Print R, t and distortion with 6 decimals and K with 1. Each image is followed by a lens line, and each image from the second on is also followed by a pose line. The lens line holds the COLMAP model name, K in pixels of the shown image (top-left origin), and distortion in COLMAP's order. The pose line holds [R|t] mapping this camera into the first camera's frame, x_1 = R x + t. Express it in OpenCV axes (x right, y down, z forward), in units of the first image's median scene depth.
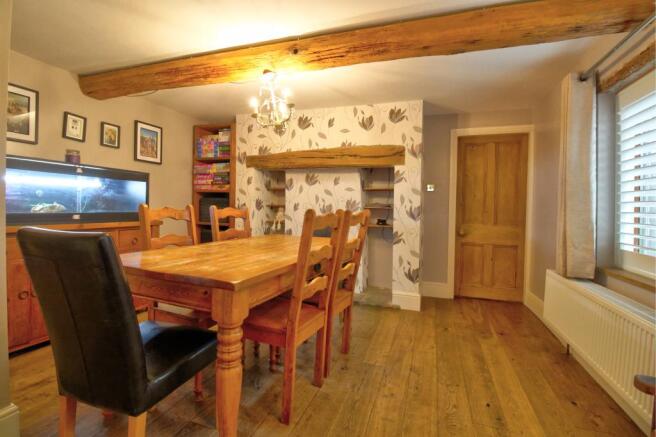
lens RADIAL K [[308.1, 0, 321.6], [0, 308.1, 208.4], [0, 0, 1]] dist [0.002065, -0.016123]
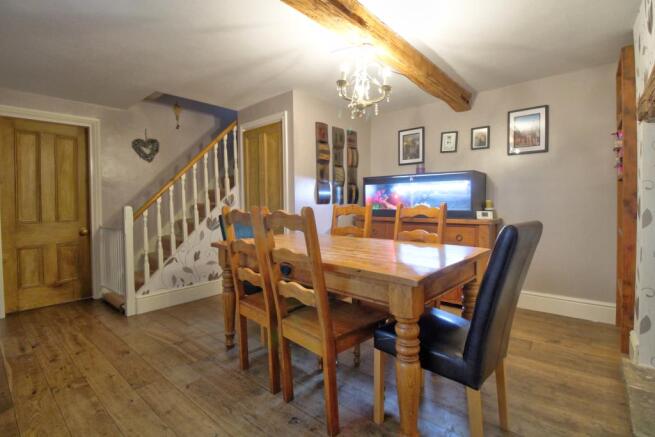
lens RADIAL K [[307.7, 0, 321.1], [0, 307.7, 208.4], [0, 0, 1]] dist [0.002065, -0.016123]
pose [[-0.373073, -0.019383, -0.927599, 0.589083], [-0.022468, 0.999677, -0.011853, 0.033047], [0.927530, 0.016420, -0.373388, 1.083531]]
